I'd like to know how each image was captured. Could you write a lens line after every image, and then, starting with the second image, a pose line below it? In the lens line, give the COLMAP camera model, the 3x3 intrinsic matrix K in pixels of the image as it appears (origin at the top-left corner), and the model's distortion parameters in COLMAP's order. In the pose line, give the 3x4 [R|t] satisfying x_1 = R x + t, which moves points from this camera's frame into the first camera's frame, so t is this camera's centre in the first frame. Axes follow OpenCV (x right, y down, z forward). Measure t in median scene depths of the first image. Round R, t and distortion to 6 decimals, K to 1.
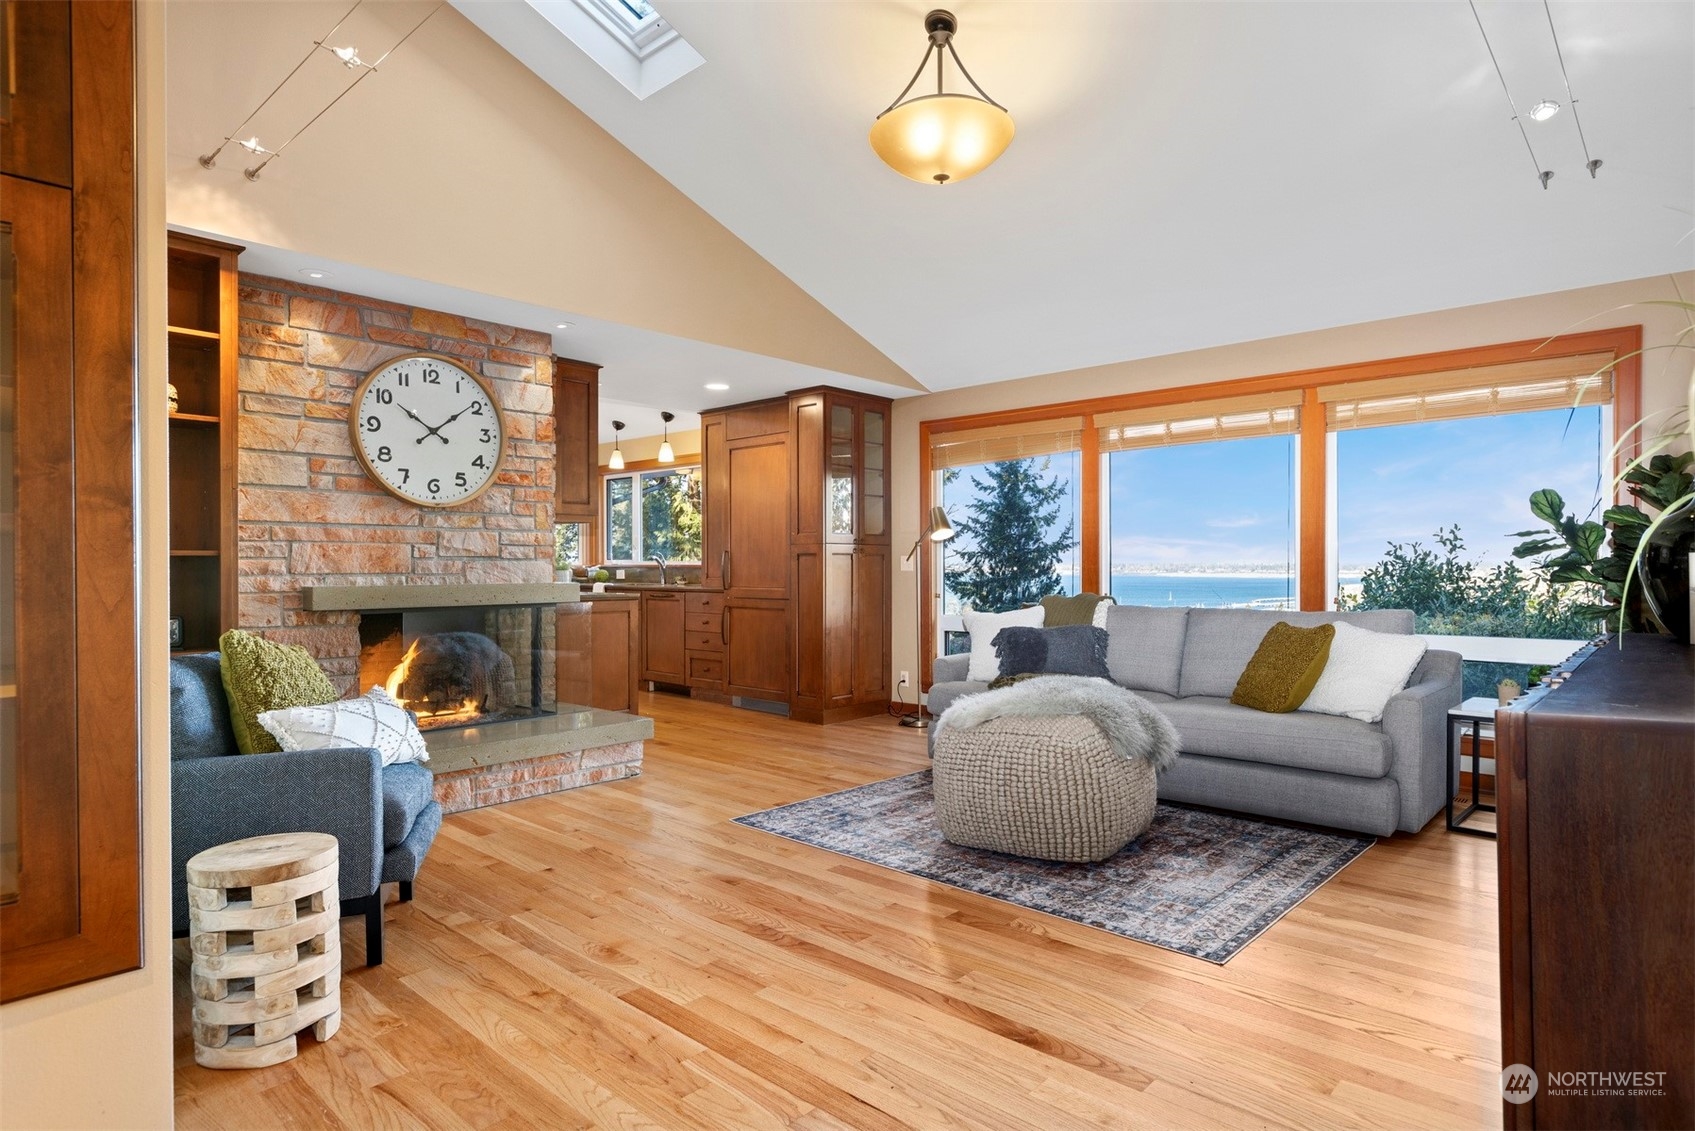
lens RADIAL K [[937.8, 0, 874.3], [0, 937.8, 581.5], [0, 0, 1]] dist [-0.001508, 0.001074]
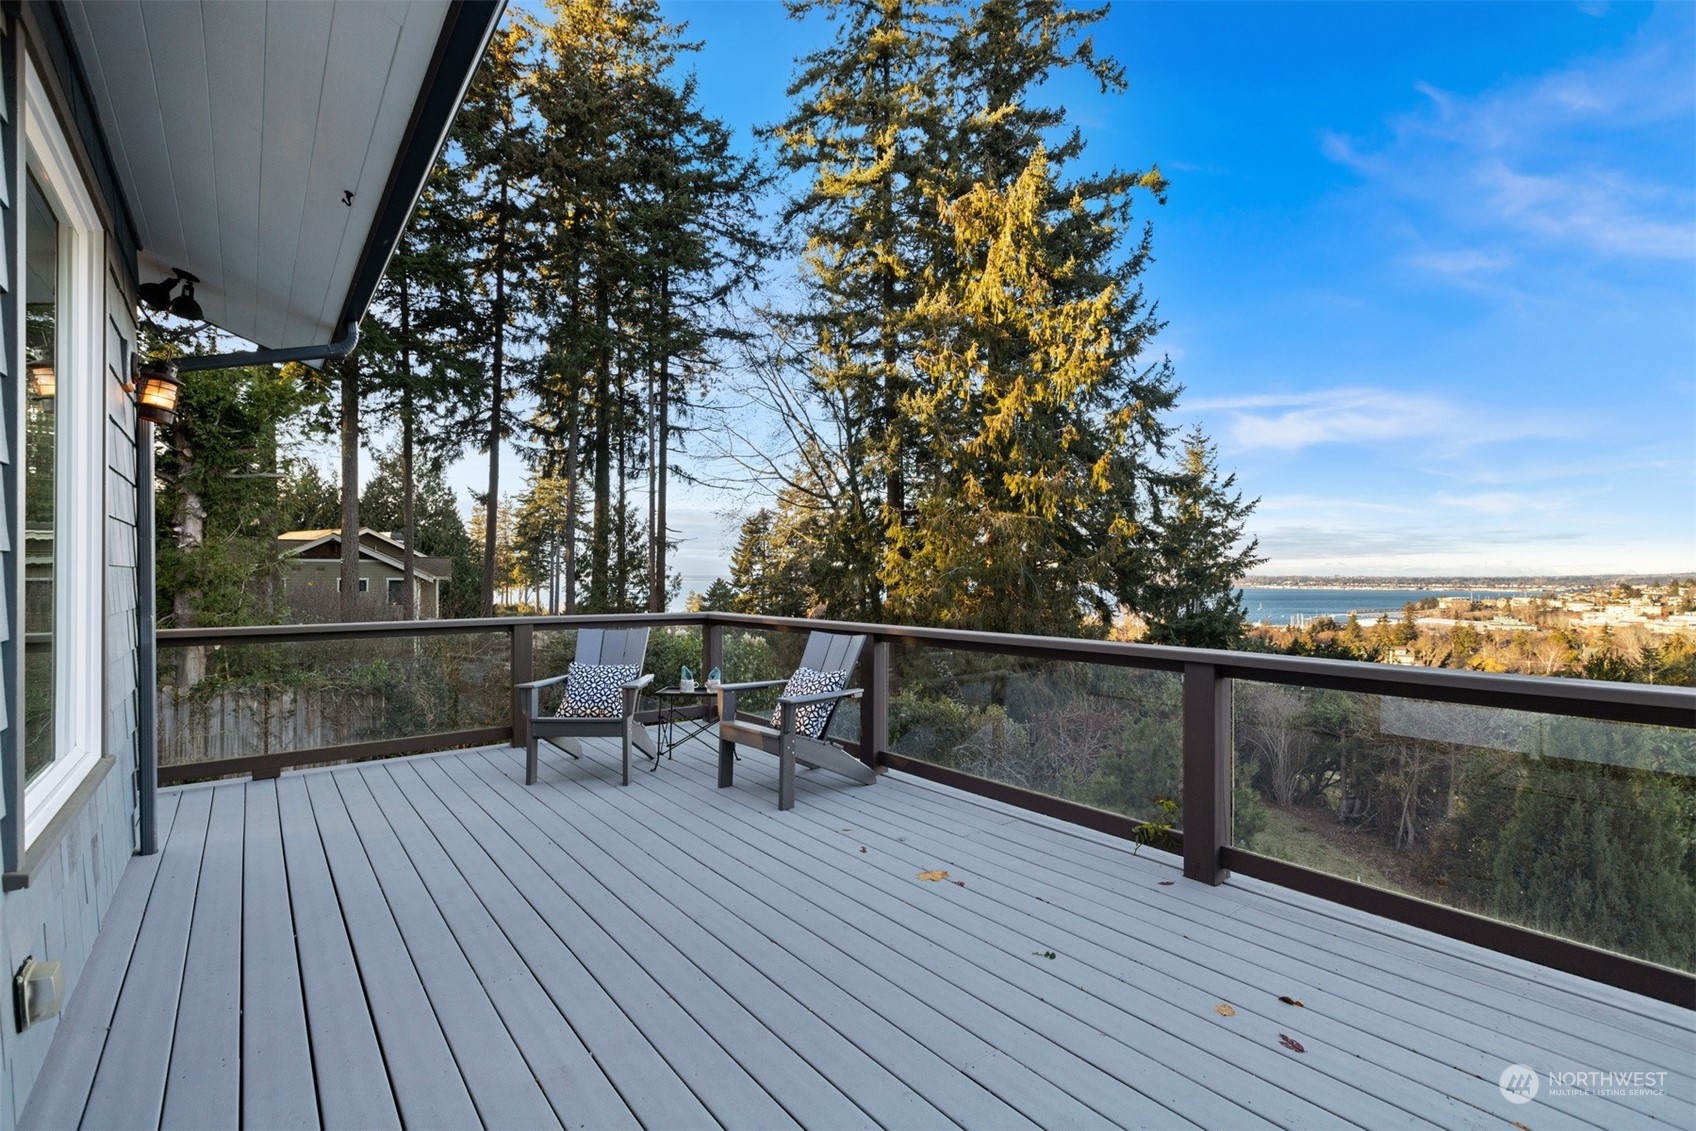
lens RADIAL K [[767.7, 0, 848.2], [0, 767.7, 569.0], [0, 0, 1]] dist [0.000242, -0.000106]
pose [[0.981211, 0.002626, -0.192918, -0.053877], [-0.008147, 0.999579, -0.027833, -0.004590], [0.192764, 0.028882, 0.980820, 0.134378]]
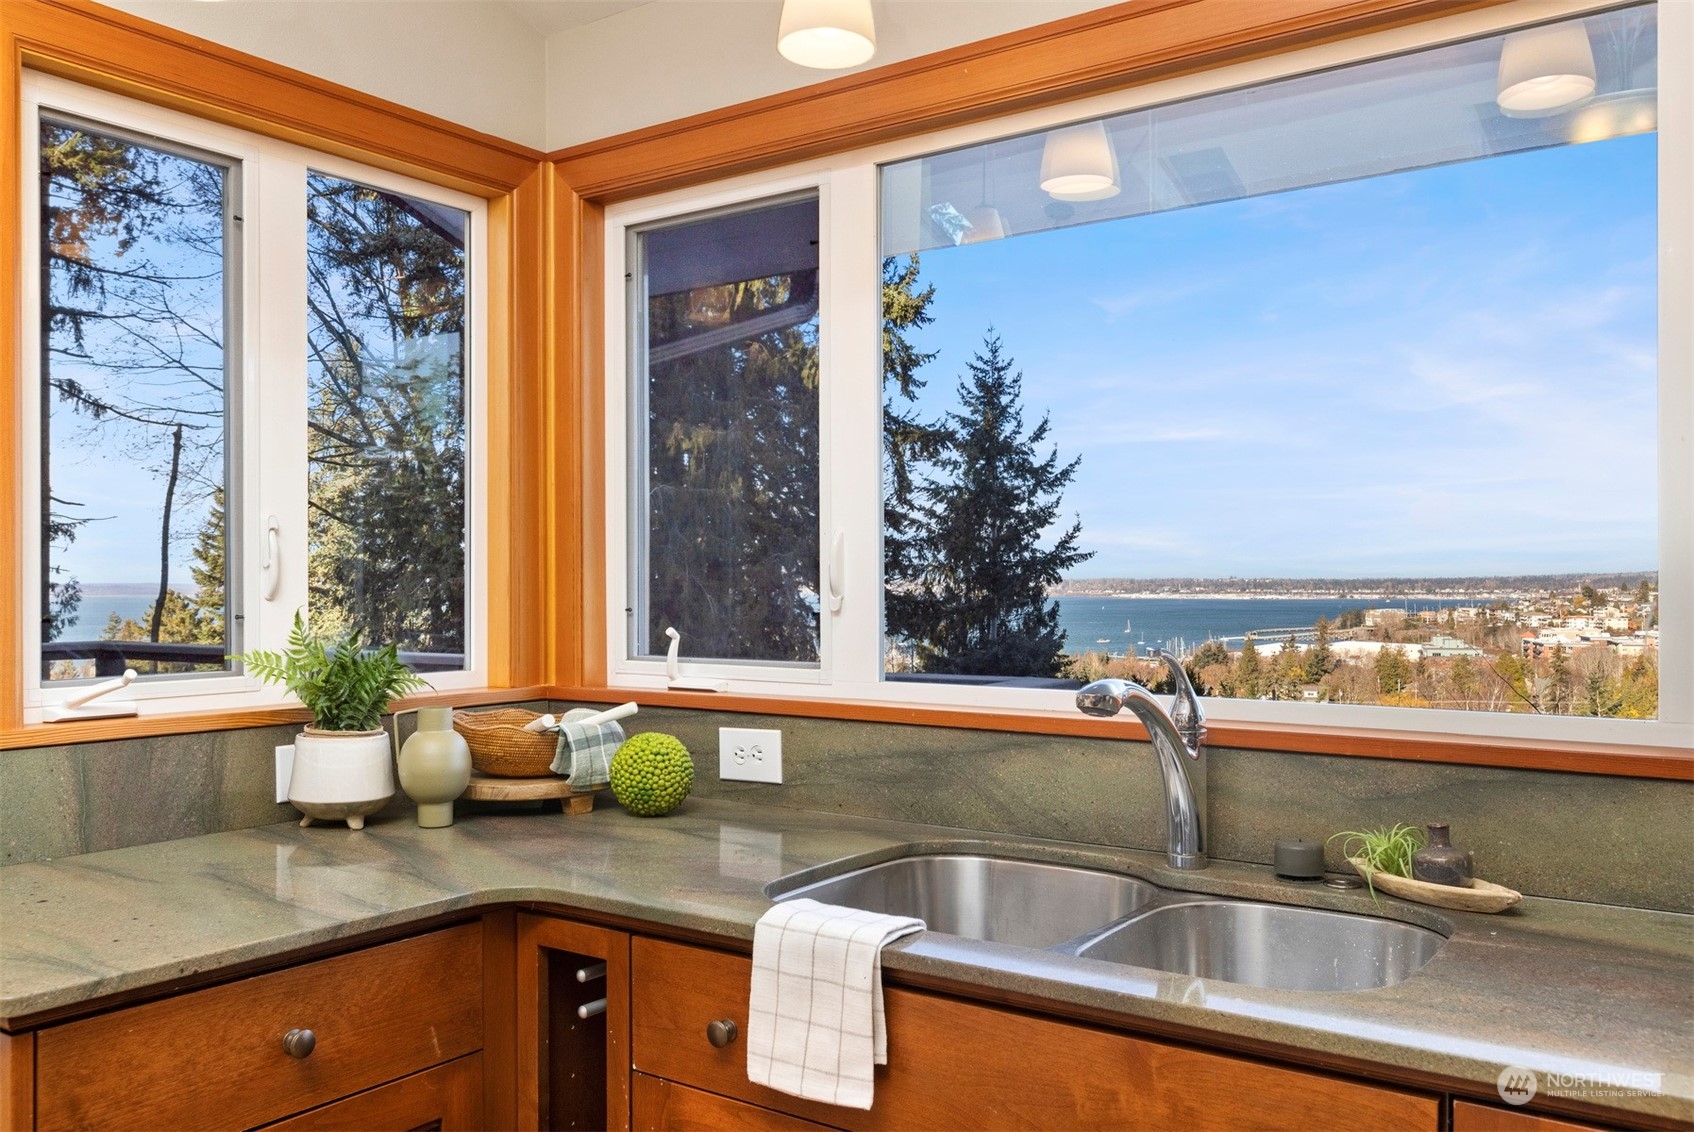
lens RADIAL K [[1362.5, 0, 839.1], [0, 1362.5, 591.6], [0, 0, 1]] dist [0.013531, -0.008683]
pose [[0.995577, -0.002865, 0.093905, -0.037190], [0.004007, 0.999920, -0.011978, -0.004647], [-0.093864, 0.012301, 0.995509, 0.100117]]
